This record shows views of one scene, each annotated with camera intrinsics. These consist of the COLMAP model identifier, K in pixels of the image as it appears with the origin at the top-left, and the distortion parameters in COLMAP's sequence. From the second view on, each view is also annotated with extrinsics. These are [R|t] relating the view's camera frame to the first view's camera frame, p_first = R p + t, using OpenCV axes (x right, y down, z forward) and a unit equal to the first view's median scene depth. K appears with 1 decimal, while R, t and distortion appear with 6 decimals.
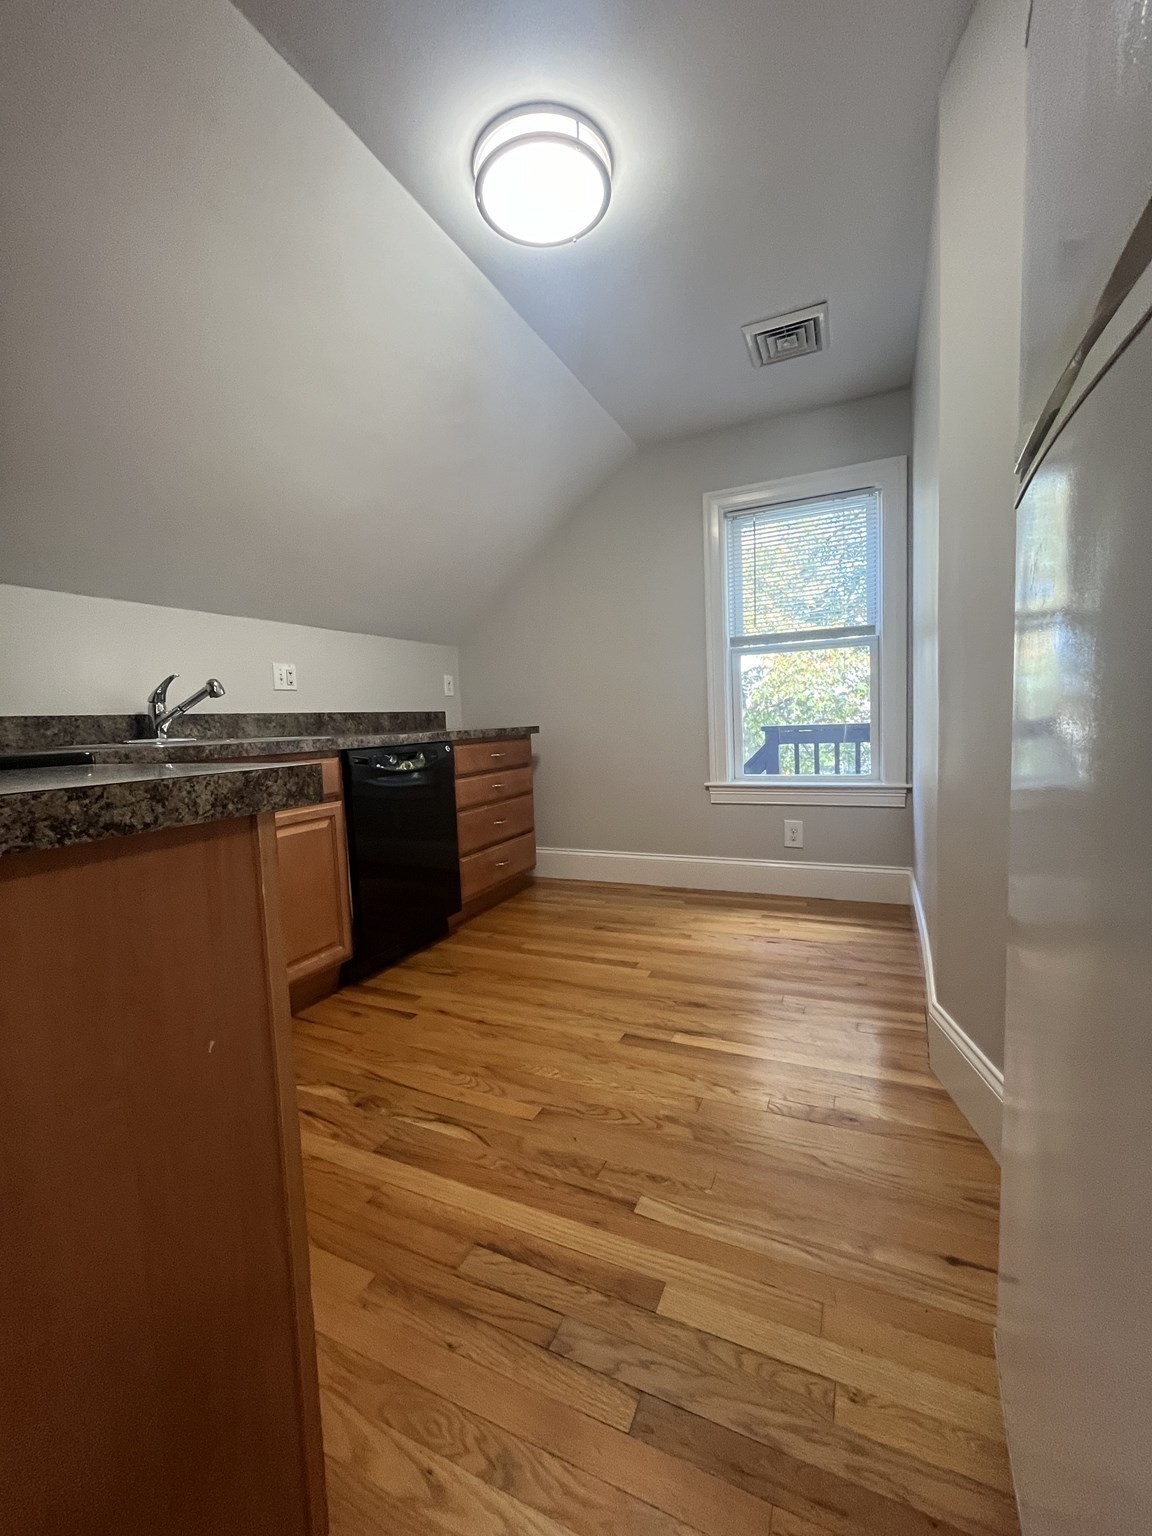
lens RADIAL K [[623.9, 0, 573.4], [0, 623.9, 766.4], [0, 0, 1]] dist [-0.000886, 0.000352]
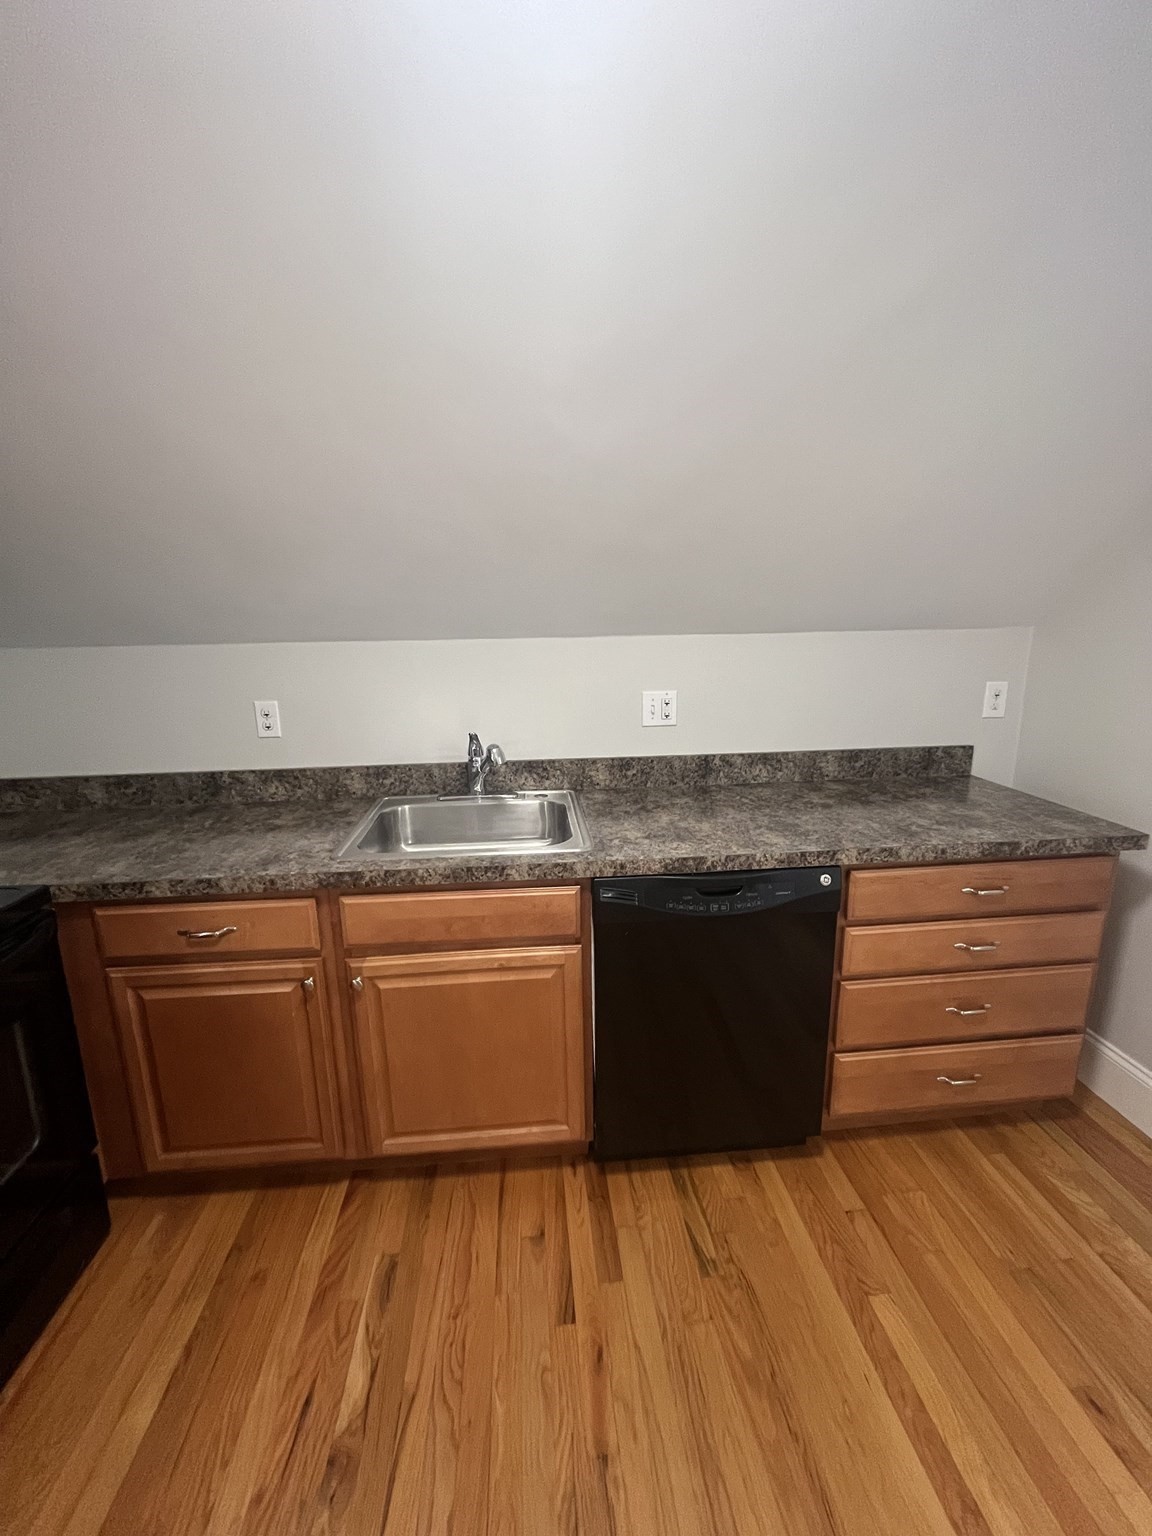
lens RADIAL K [[623.9, 0, 573.4], [0, 623.9, 766.4], [0, 0, 1]] dist [-0.000886, 0.000352]
pose [[0.508791, 0.217105, -0.833065, 0.124474], [-0.068016, 0.974791, 0.212500, -0.230495], [0.858199, -0.051456, 0.510732, 0.533071]]
